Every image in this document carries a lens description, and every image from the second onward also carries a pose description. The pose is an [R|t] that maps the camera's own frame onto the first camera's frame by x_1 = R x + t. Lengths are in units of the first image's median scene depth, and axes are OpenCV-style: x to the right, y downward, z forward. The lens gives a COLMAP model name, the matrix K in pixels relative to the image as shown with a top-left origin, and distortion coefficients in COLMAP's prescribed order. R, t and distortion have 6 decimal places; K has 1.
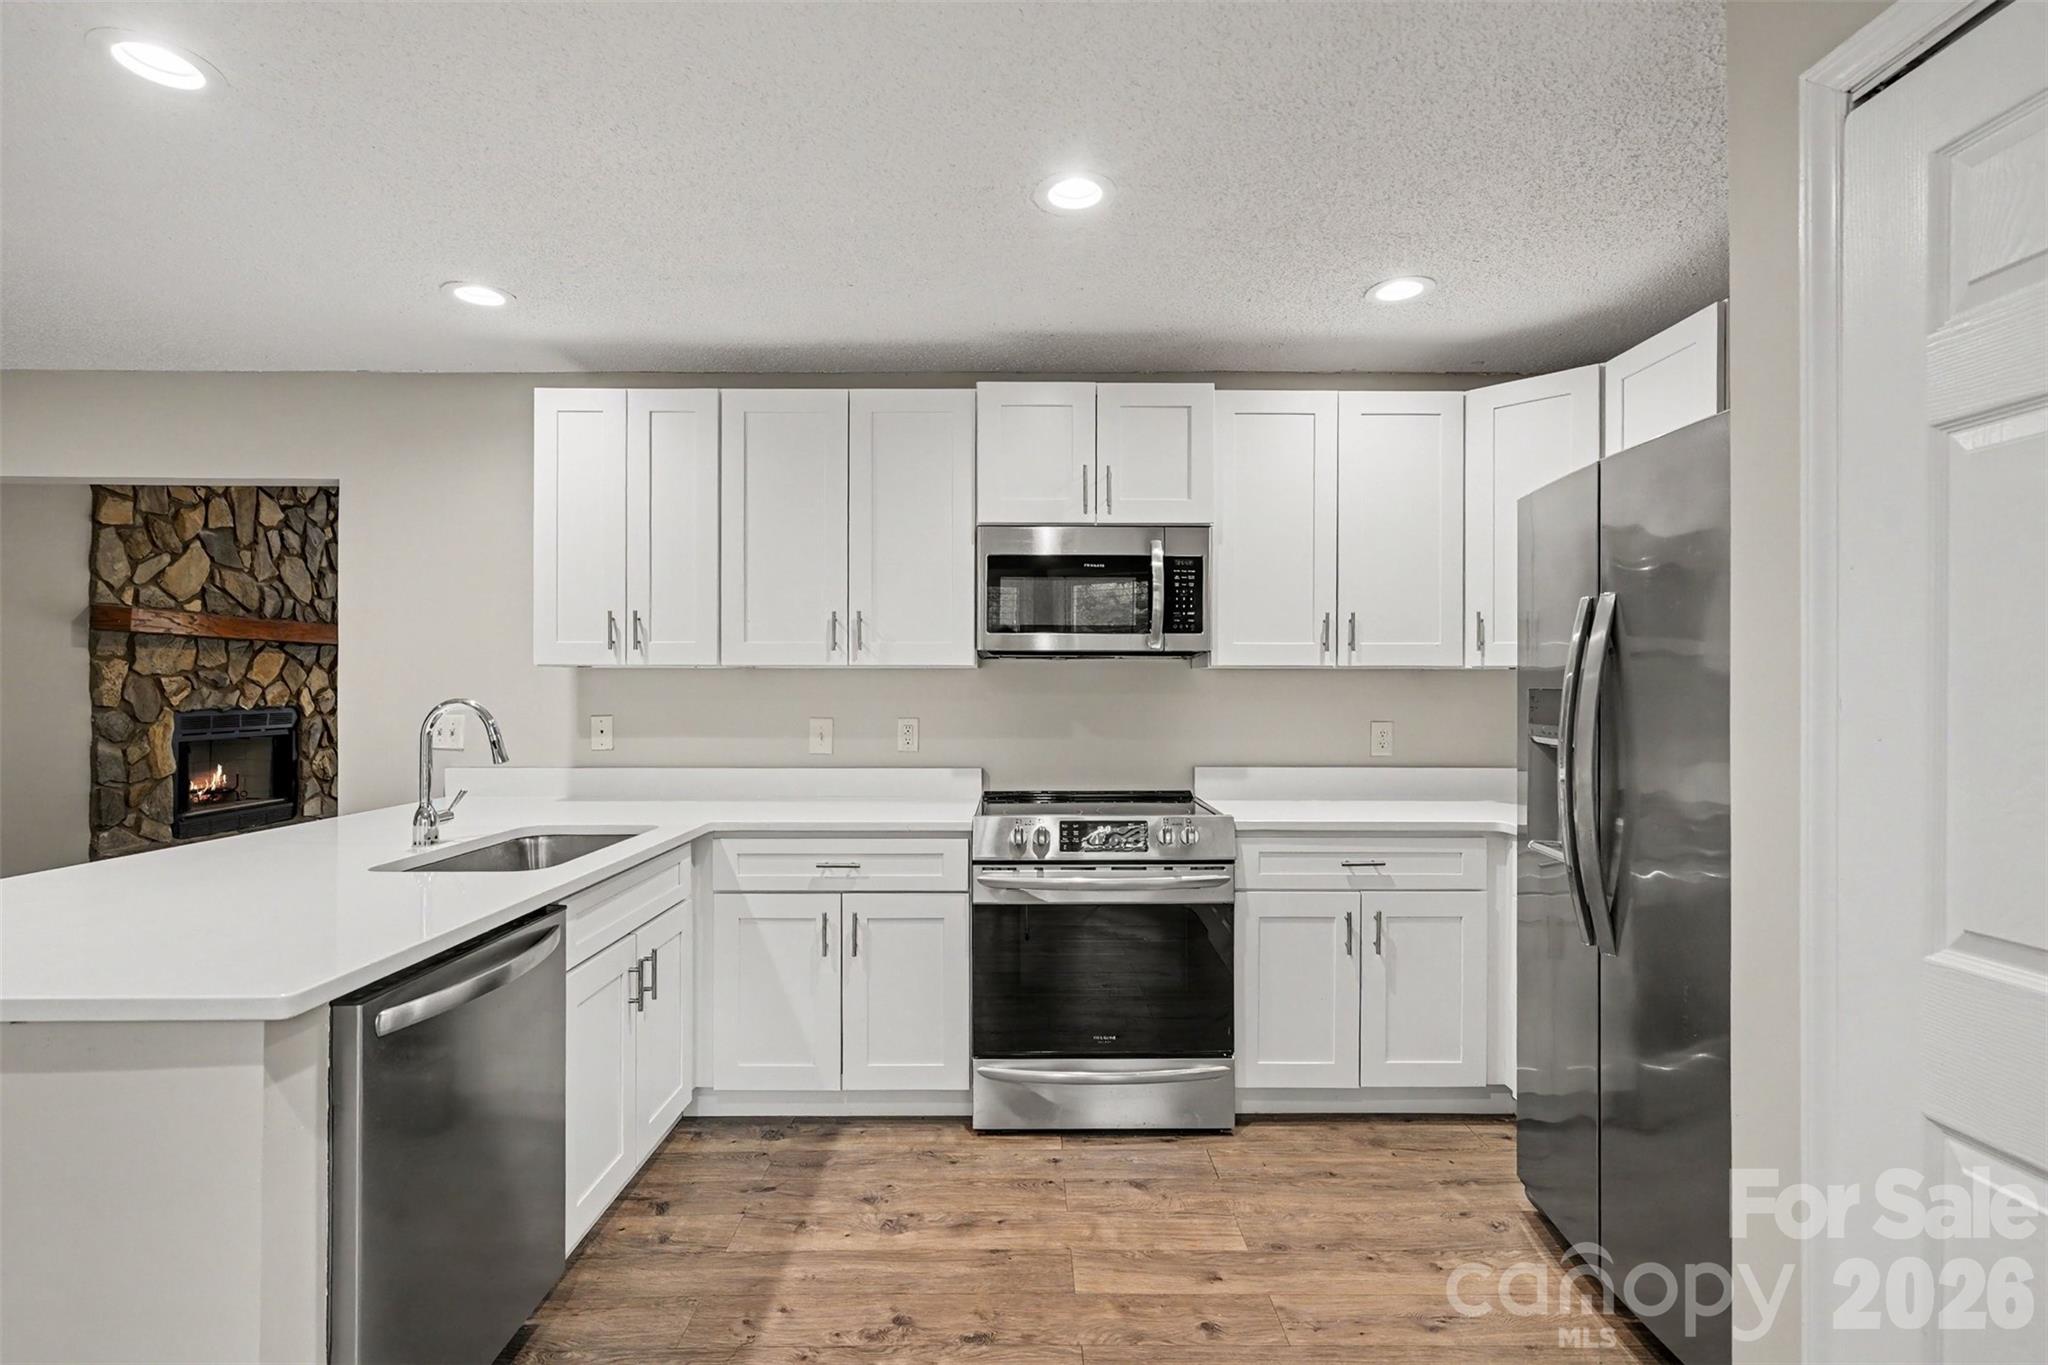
lens RADIAL K [[994.1, 0, 990.9], [0, 994.1, 684.4], [0, 0, 1]] dist [-0.002225, -0.000252]
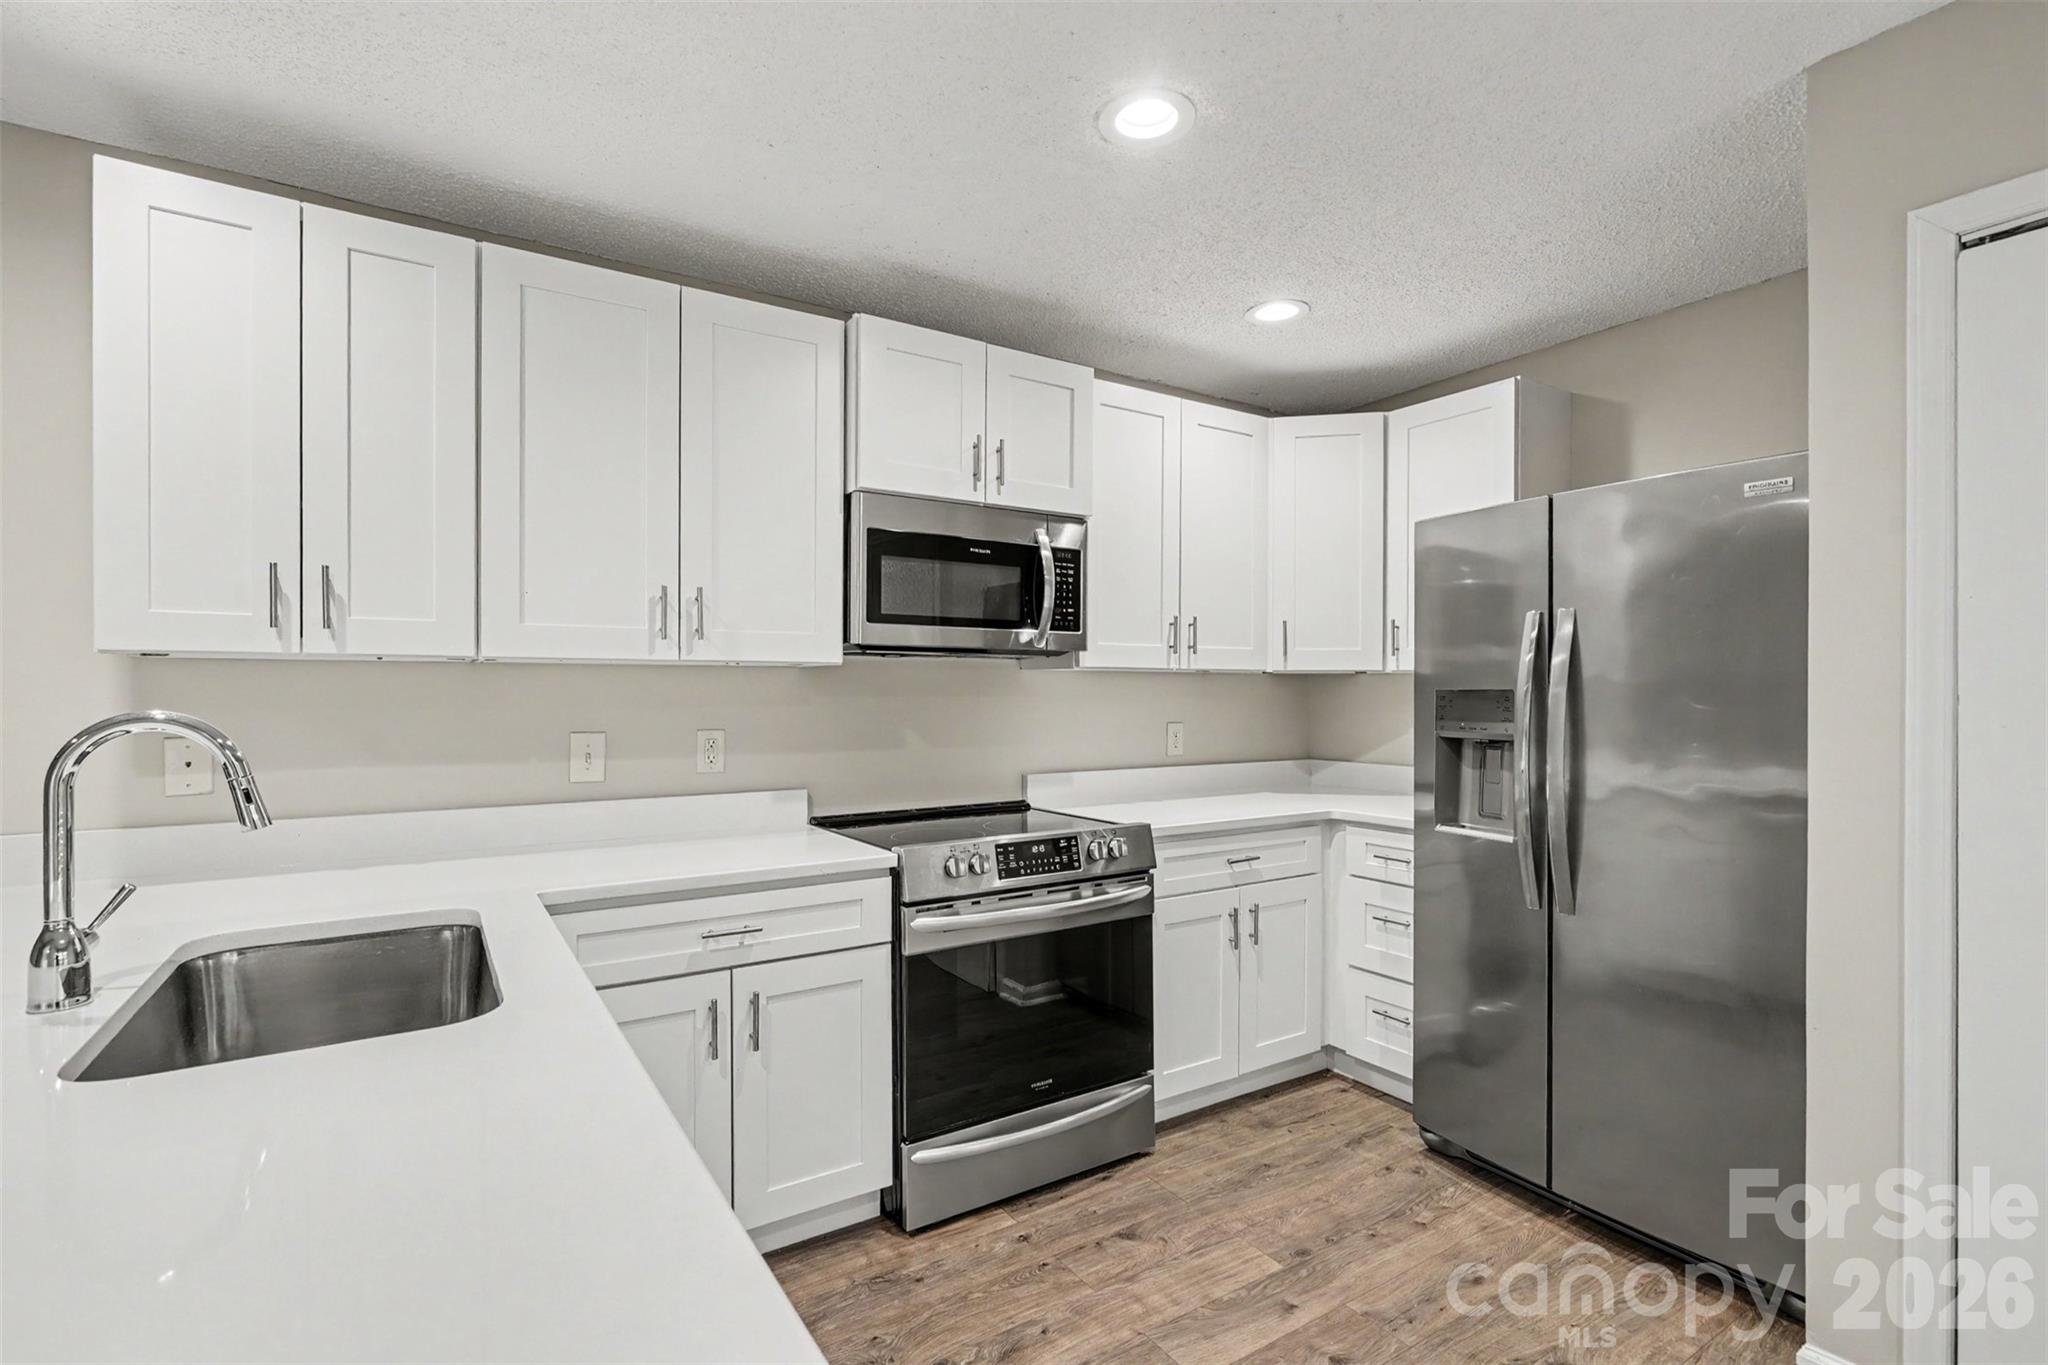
lens RADIAL K [[994.8, 0, 1096.7], [0, 994.8, 694.7], [0, 0, 1]] dist [-0.003788, -0.000803]
pose [[0.820520, -0.003900, 0.571605, -0.344487], [-0.000197, 0.999975, 0.007105, 0.001467], [-0.571618, -0.005942, 0.820498, 0.238544]]
